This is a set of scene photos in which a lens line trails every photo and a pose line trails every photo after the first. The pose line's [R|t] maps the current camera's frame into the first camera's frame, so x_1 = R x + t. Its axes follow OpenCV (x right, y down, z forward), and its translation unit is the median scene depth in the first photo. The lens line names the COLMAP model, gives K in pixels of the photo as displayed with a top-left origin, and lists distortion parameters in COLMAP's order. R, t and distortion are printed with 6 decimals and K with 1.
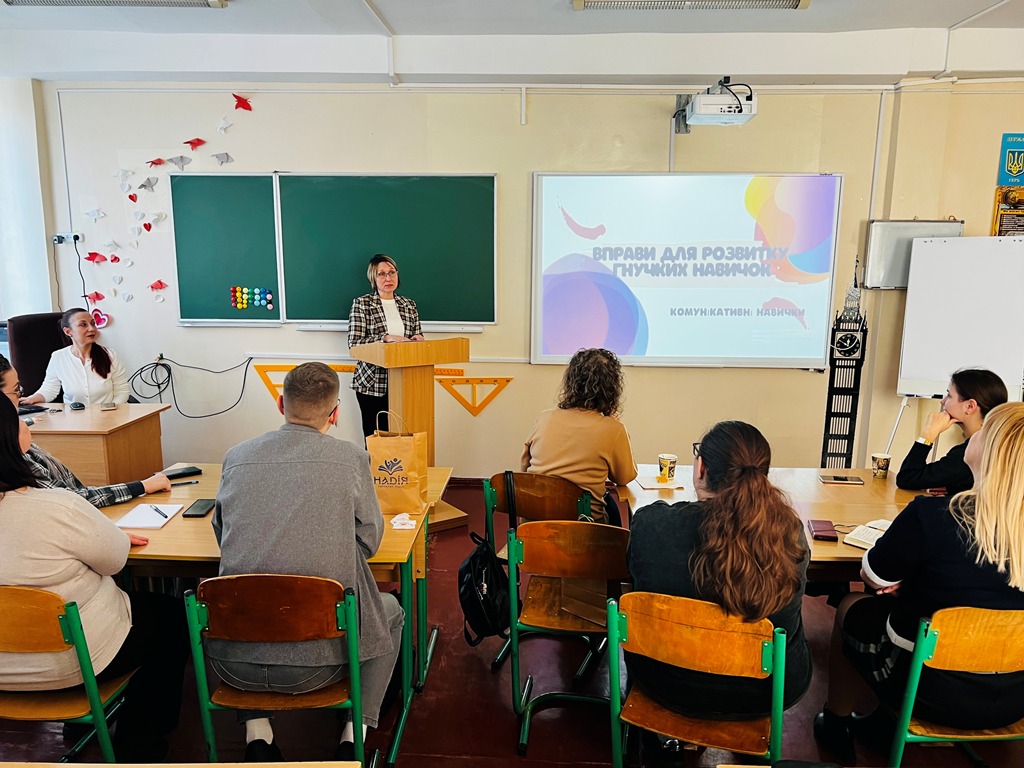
lens RADIAL K [[779.4, 0, 514.3], [0, 779.4, 382.4], [0, 0, 1]] dist [0.007488, -0.018586]
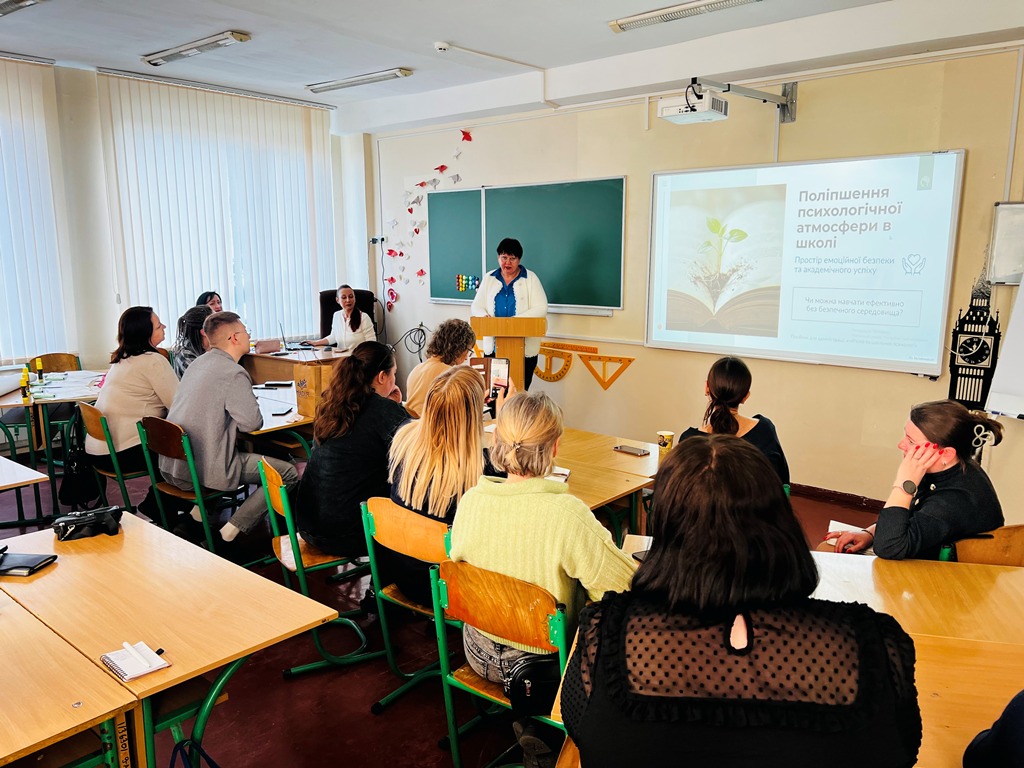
lens RADIAL K [[779.4, 0, 511.8], [0, 779.4, 388.2], [0, 0, 1]] dist [0.007488, -0.018586]
pose [[0.770957, 0.102517, -0.628582, 0.577777], [-0.091975, 0.994536, 0.049392, -0.002886], [0.630211, 0.019735, 0.776173, 0.024044]]
